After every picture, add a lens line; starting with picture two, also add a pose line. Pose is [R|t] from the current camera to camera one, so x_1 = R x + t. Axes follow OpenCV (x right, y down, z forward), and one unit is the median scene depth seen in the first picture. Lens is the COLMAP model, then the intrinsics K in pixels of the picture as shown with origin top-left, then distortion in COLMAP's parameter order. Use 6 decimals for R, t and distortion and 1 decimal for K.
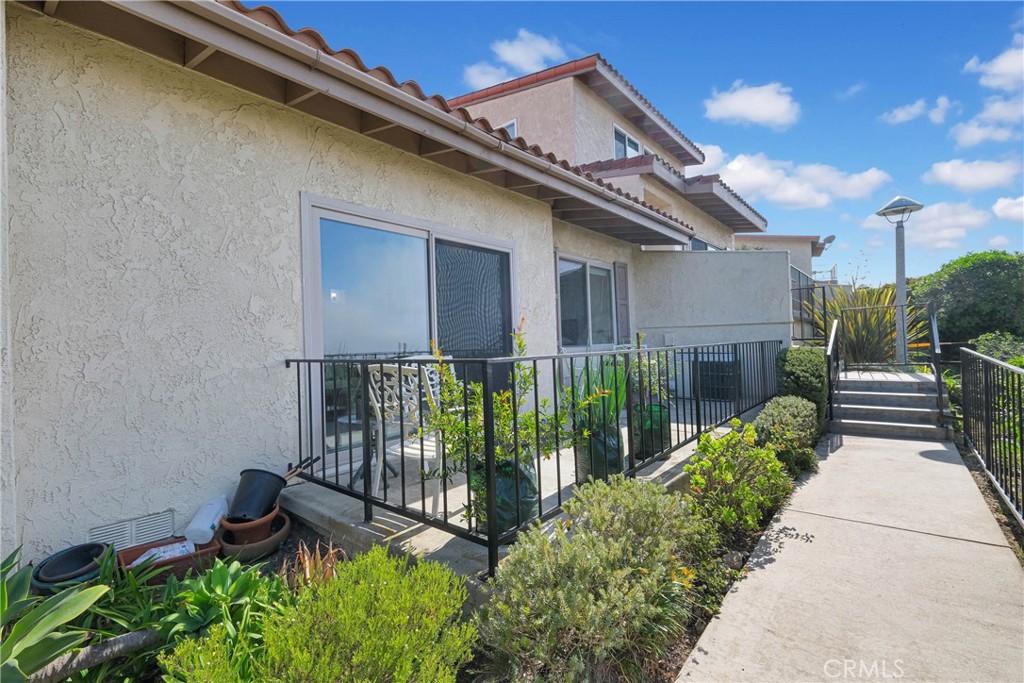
lens RADIAL K [[447.1, 0, 509.2], [0, 447.1, 340.4], [0, 0, 1]] dist [-0.001962, 0.000118]
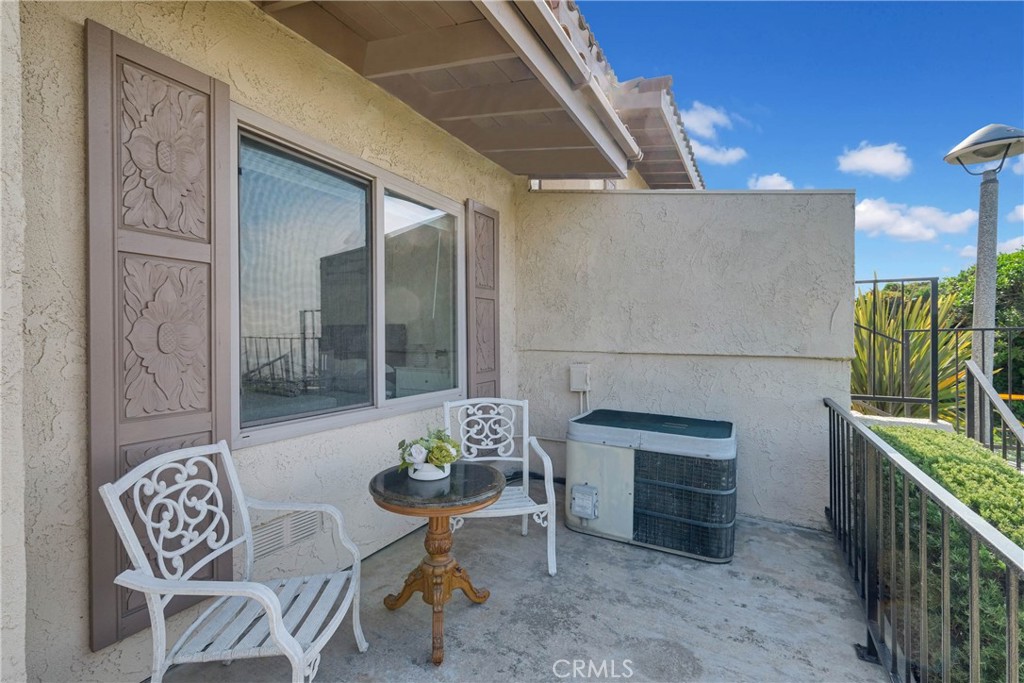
lens RADIAL K [[447.1, 0, 510.9], [0, 447.1, 337.0], [0, 0, 1]] dist [-0.001962, 0.000118]
pose [[0.978540, 0.032812, 0.203427, 0.192626], [-0.034338, 0.999402, 0.003973, -0.045329], [-0.203175, -0.010873, 0.979082, 0.561341]]
